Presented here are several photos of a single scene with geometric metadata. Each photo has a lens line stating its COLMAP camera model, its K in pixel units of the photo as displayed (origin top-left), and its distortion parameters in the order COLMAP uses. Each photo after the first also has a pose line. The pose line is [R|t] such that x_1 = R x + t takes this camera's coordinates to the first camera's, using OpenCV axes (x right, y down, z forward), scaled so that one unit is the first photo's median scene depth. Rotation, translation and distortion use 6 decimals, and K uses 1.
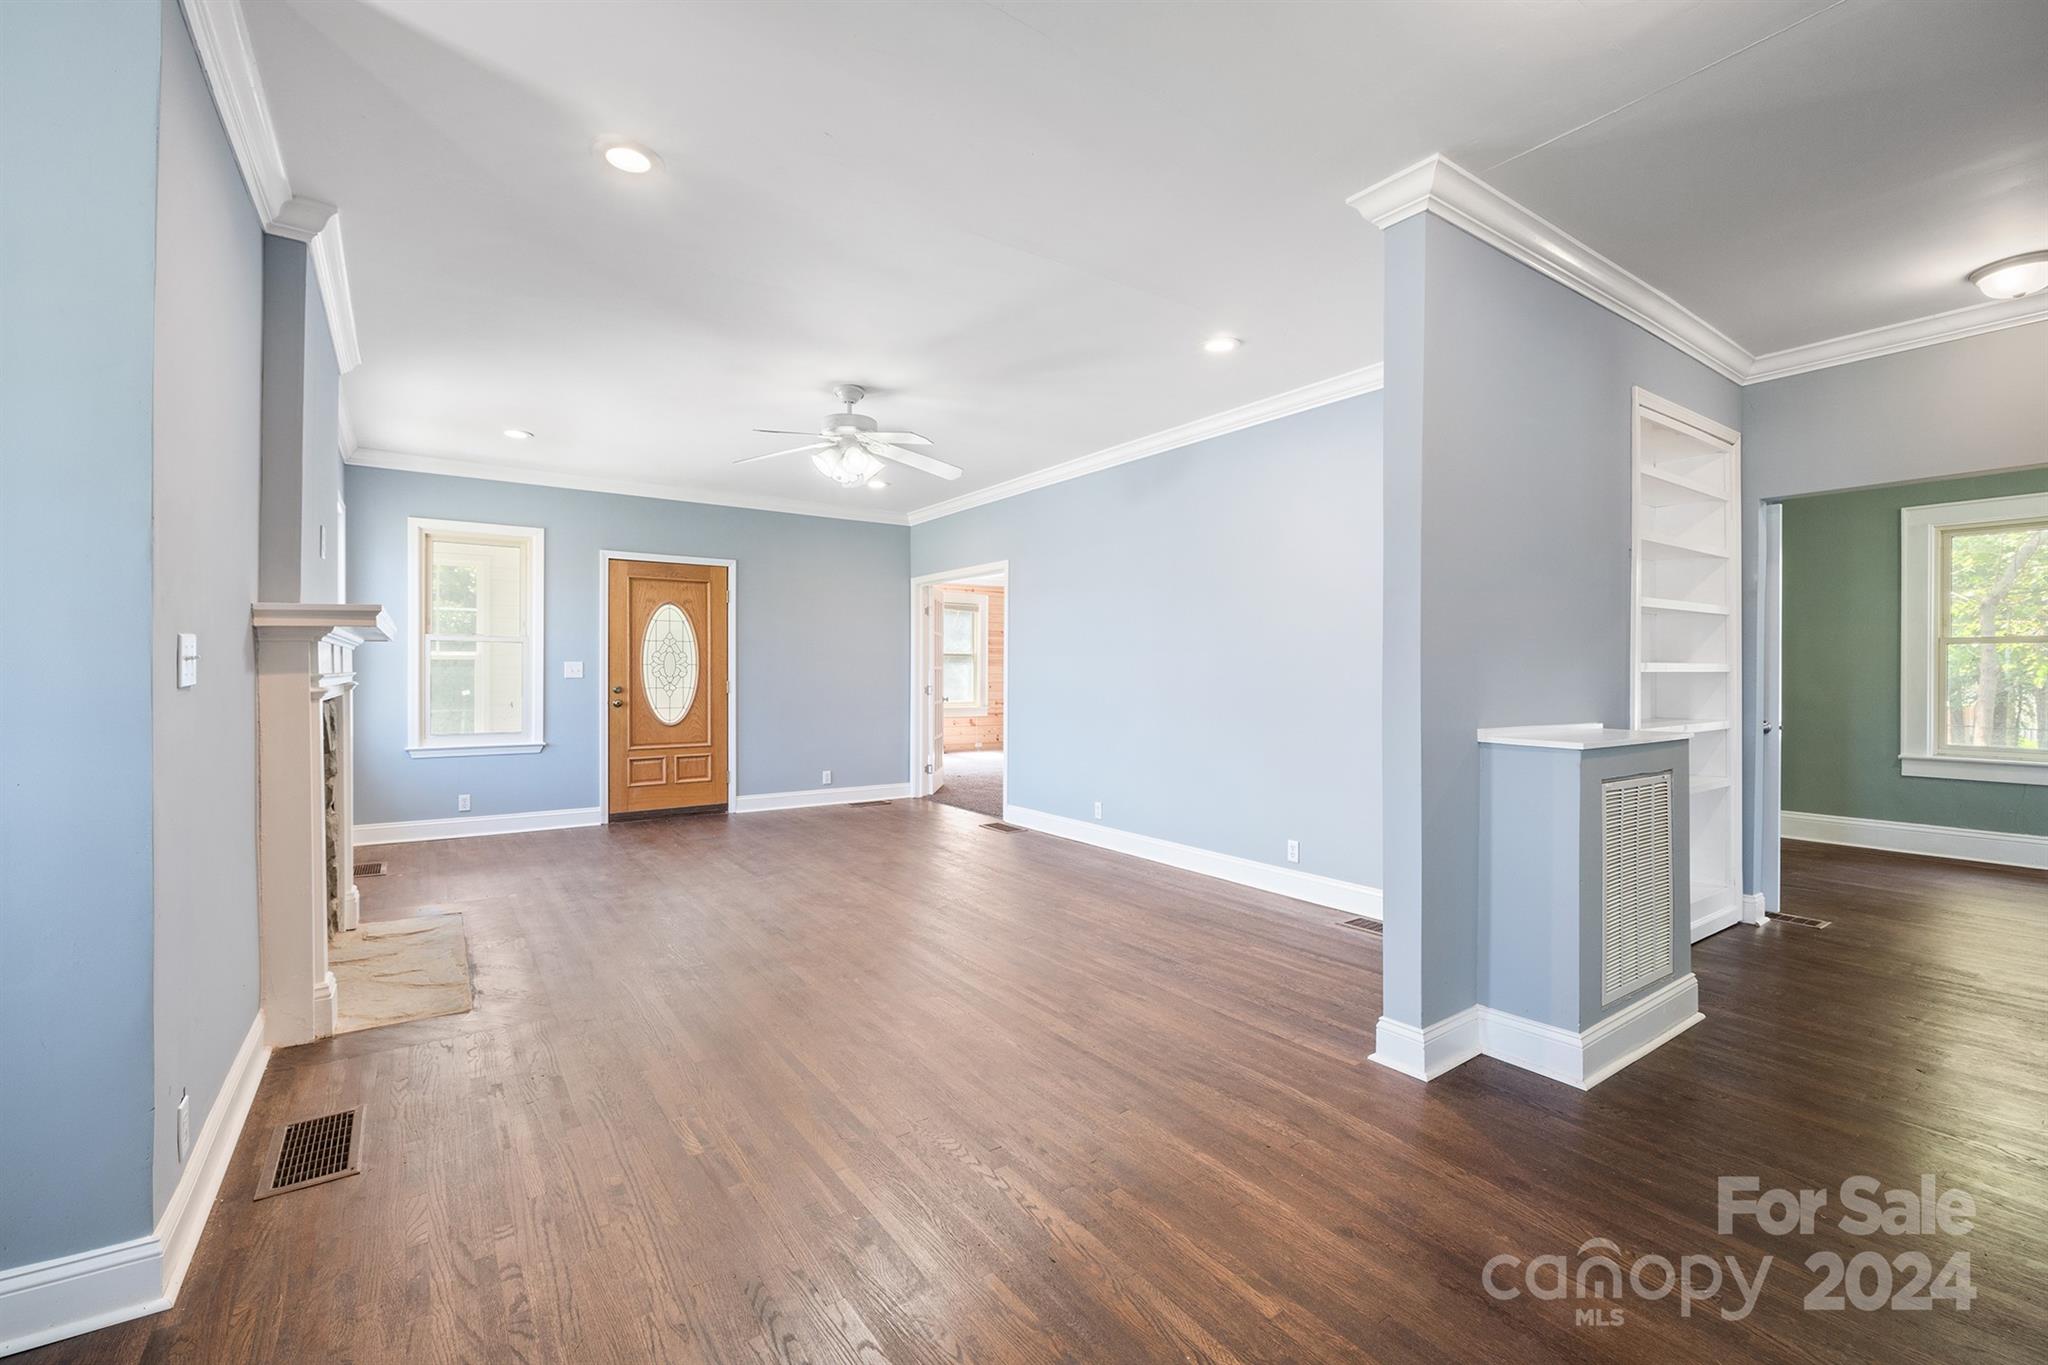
lens RADIAL K [[863.6, 0, 1030.6], [0, 863.6, 676.2], [0, 0, 1]] dist [-0.007134, 0.000355]
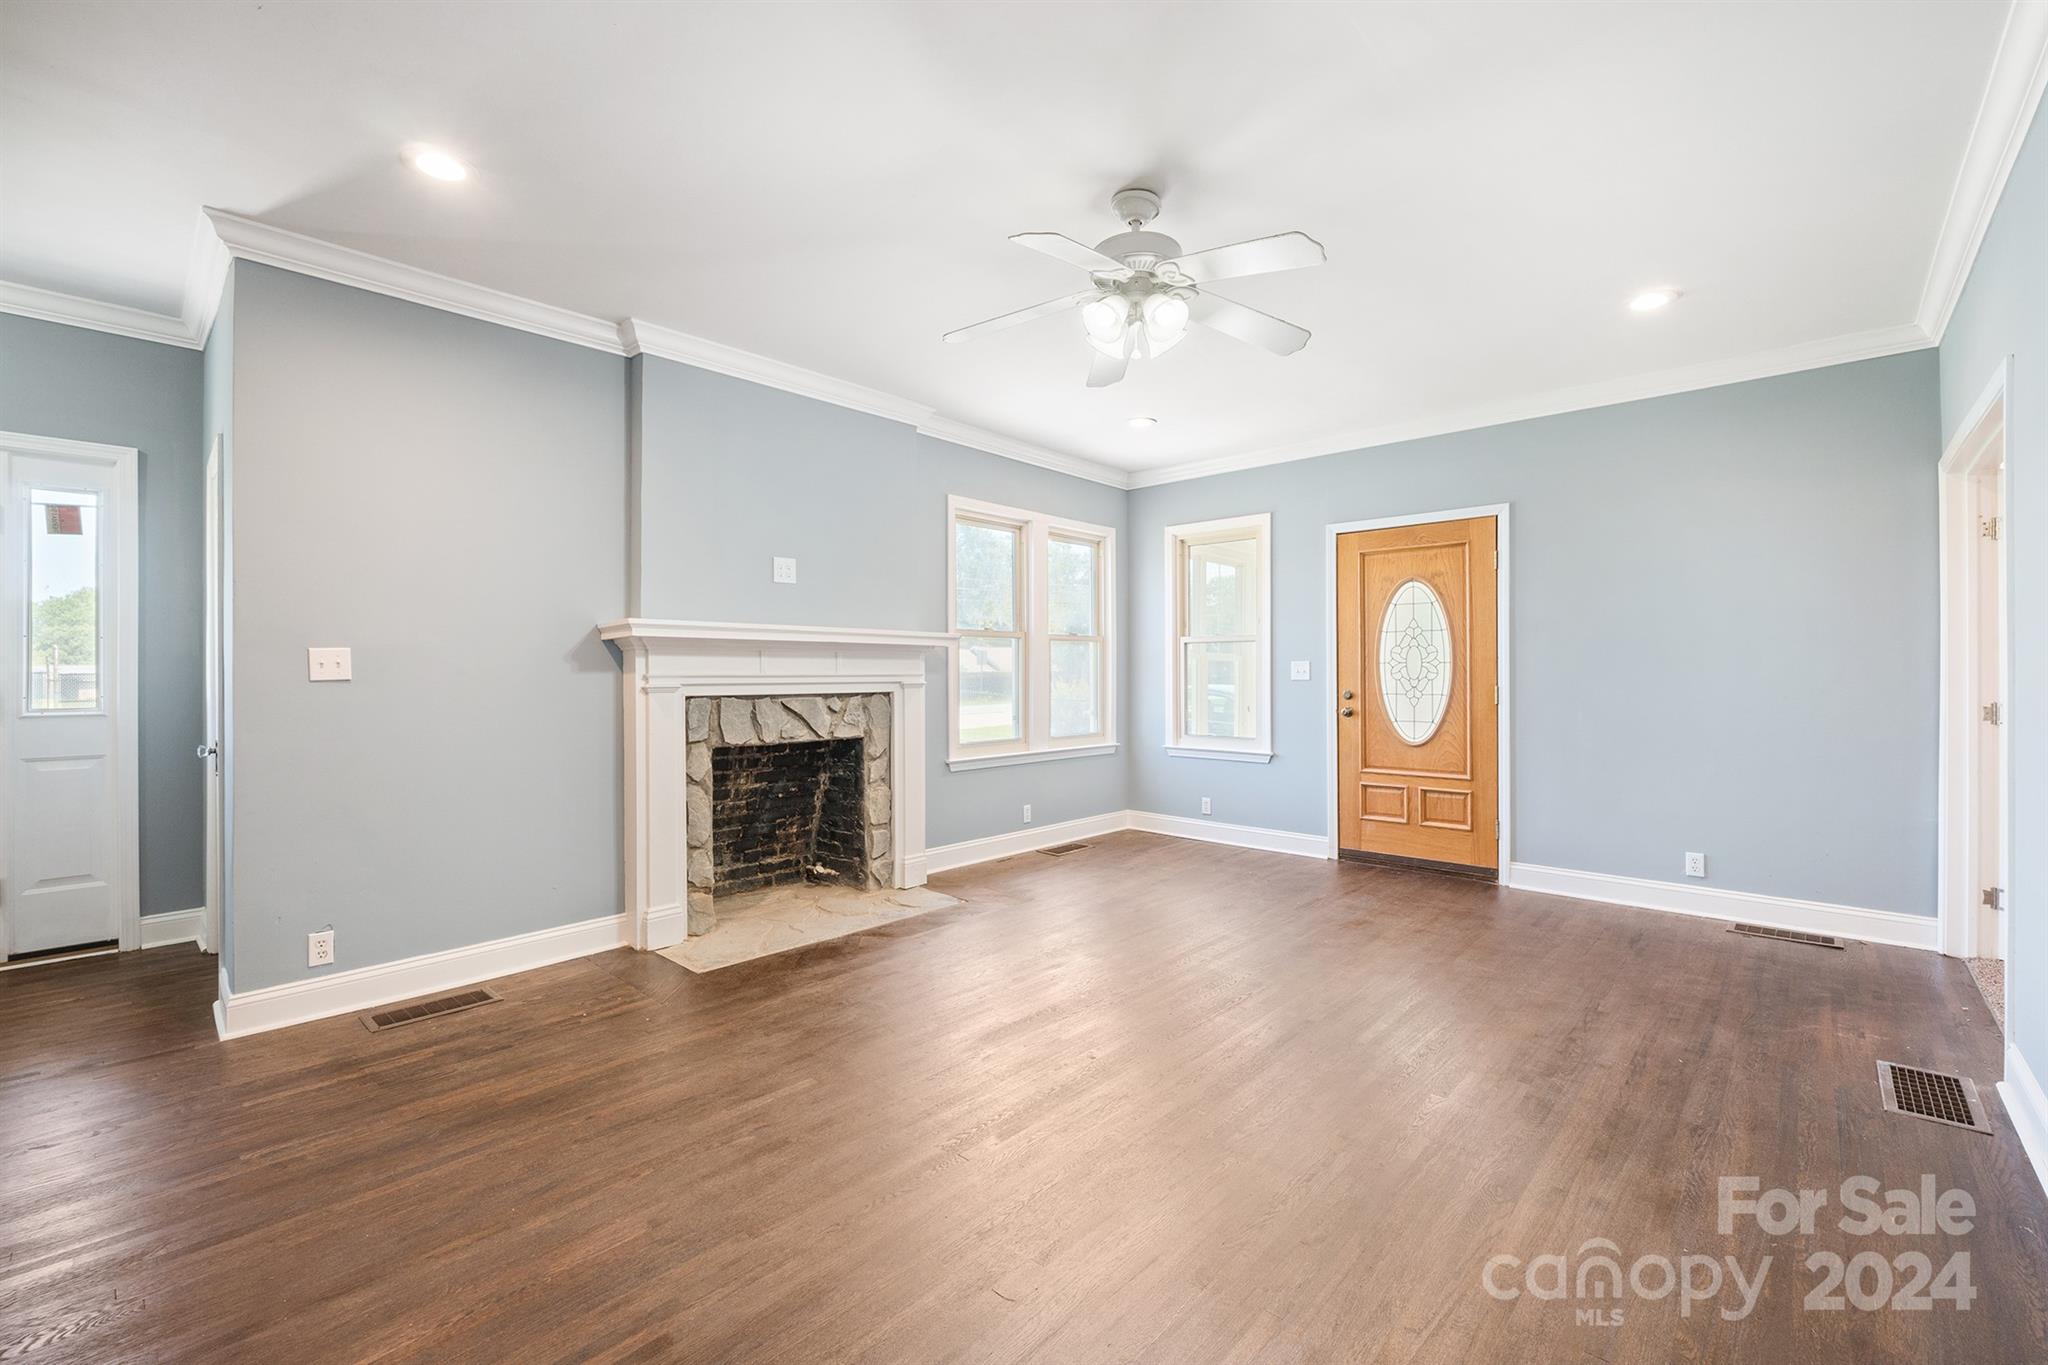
lens RADIAL K [[863.6, 0, 1018.9], [0, 863.6, 668.2], [0, 0, 1]] dist [-0.007134, 0.000355]
pose [[0.202855, -0.009485, -0.979163, 0.242434], [-0.004772, 0.999932, -0.010675, 0.000598], [0.979197, 0.006839, 0.202796, 0.535147]]
